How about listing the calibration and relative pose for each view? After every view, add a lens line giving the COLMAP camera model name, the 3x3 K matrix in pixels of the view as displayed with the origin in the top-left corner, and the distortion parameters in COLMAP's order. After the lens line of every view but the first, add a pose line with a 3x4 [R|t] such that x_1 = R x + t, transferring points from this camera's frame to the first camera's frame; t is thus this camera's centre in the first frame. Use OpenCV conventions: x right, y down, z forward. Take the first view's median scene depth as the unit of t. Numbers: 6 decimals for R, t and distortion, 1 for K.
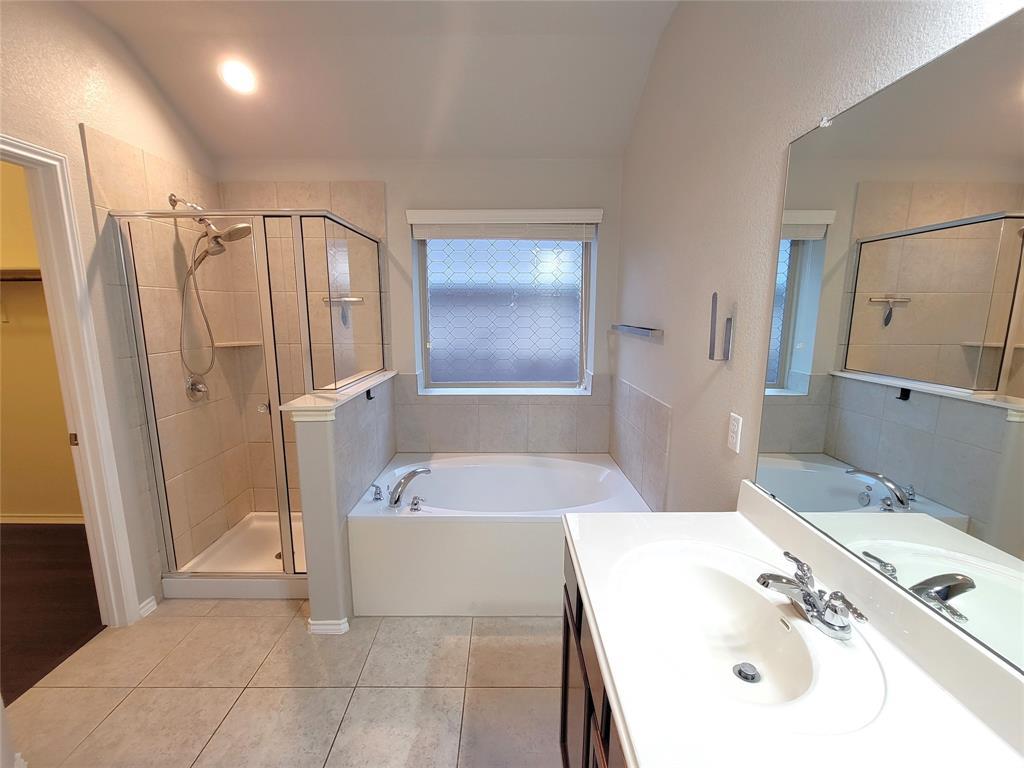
lens RADIAL K [[448.9, 0, 510.2], [0, 448.9, 397.9], [0, 0, 1]] dist [-0.003147, -0.000105]
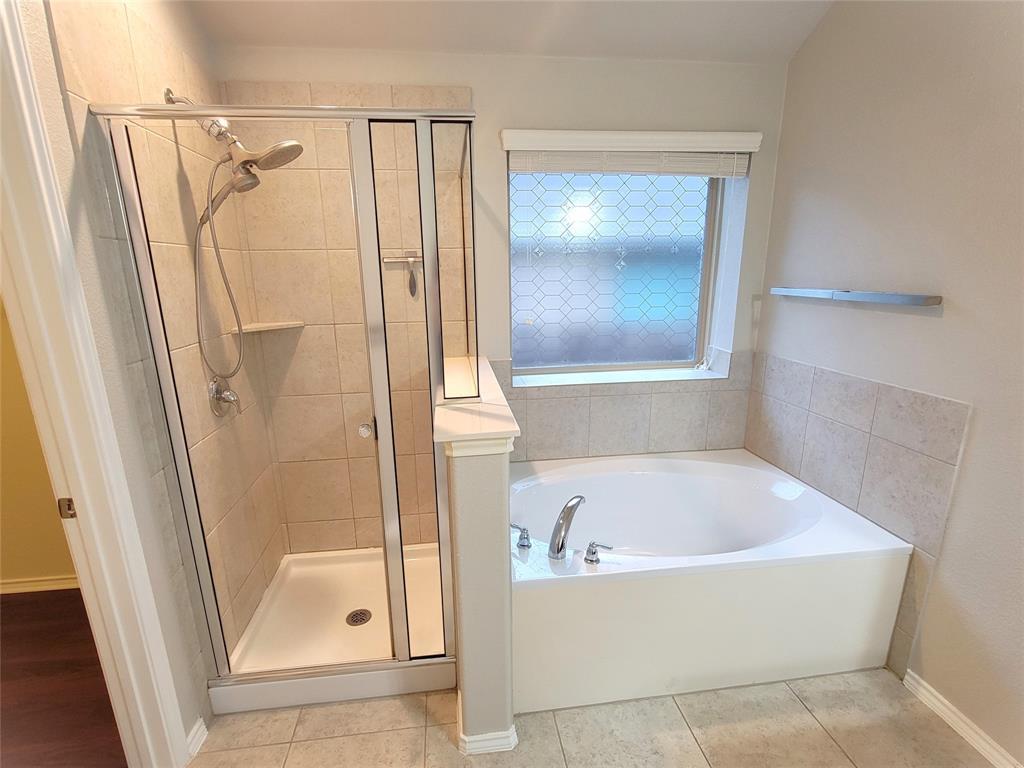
lens RADIAL K [[470.4, 0, 505.8], [0, 470.4, 395.6], [0, 0, 1]] dist [-0.003405, 0.000356]
pose [[0.992759, -0.046174, 0.110896, -0.382056], [0.038527, 0.996793, 0.070137, -0.060954], [-0.113779, -0.065357, 0.991354, 0.275652]]
